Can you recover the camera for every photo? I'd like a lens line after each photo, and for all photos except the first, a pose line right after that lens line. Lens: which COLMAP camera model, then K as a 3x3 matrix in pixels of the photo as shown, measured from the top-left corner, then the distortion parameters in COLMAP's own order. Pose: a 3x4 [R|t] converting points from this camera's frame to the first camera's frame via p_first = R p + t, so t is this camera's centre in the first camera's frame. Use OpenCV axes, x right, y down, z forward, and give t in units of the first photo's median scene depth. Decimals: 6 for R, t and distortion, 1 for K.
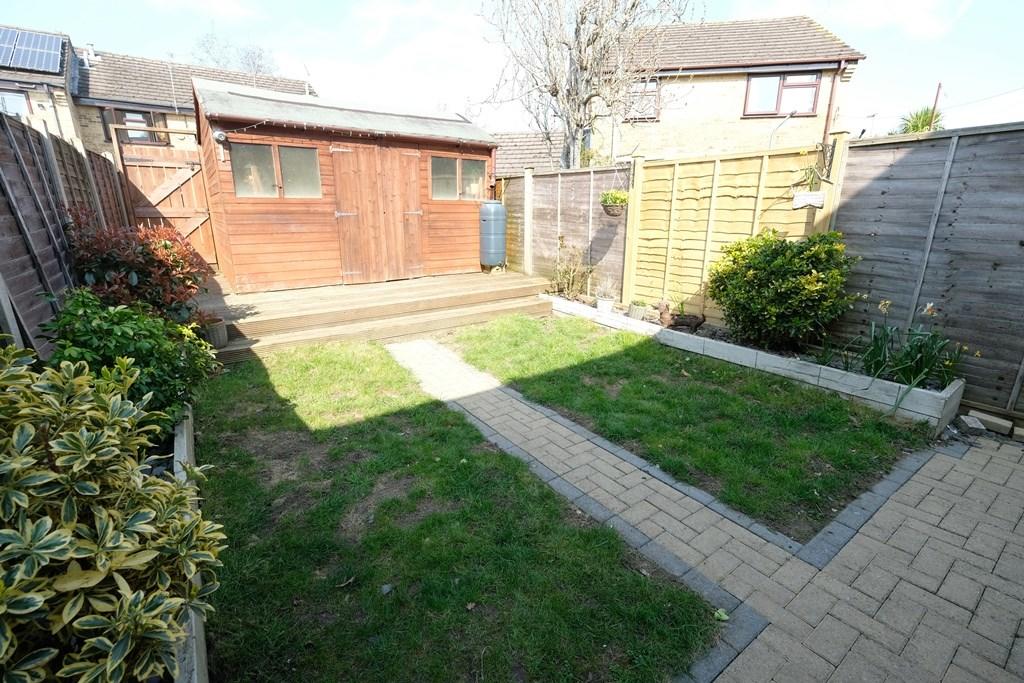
lens RADIAL K [[443.8, 0, 511.1], [0, 443.8, 338.6], [0, 0, 1]] dist [-0.002532, -0.001363]
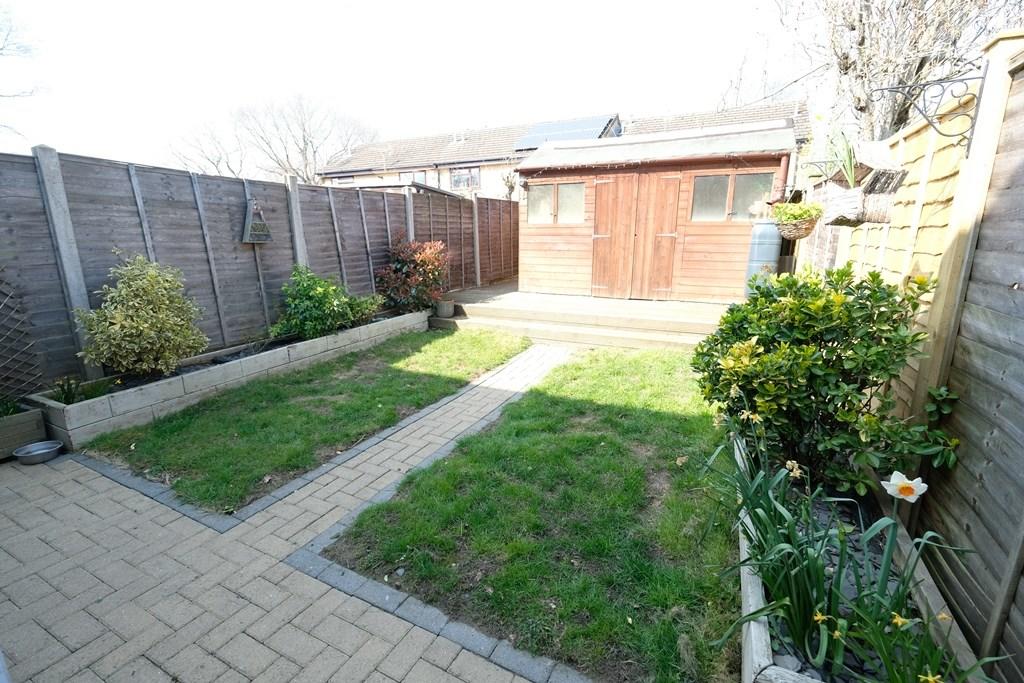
lens RADIAL K [[443.8, 0, 513.7], [0, 443.8, 341.0], [0, 0, 1]] dist [-0.002532, -0.001363]
pose [[0.481523, 0.203424, -0.852499, 0.585473], [-0.242858, 0.965571, 0.093230, -0.074186], [0.842114, 0.162144, 0.514348, 0.276820]]
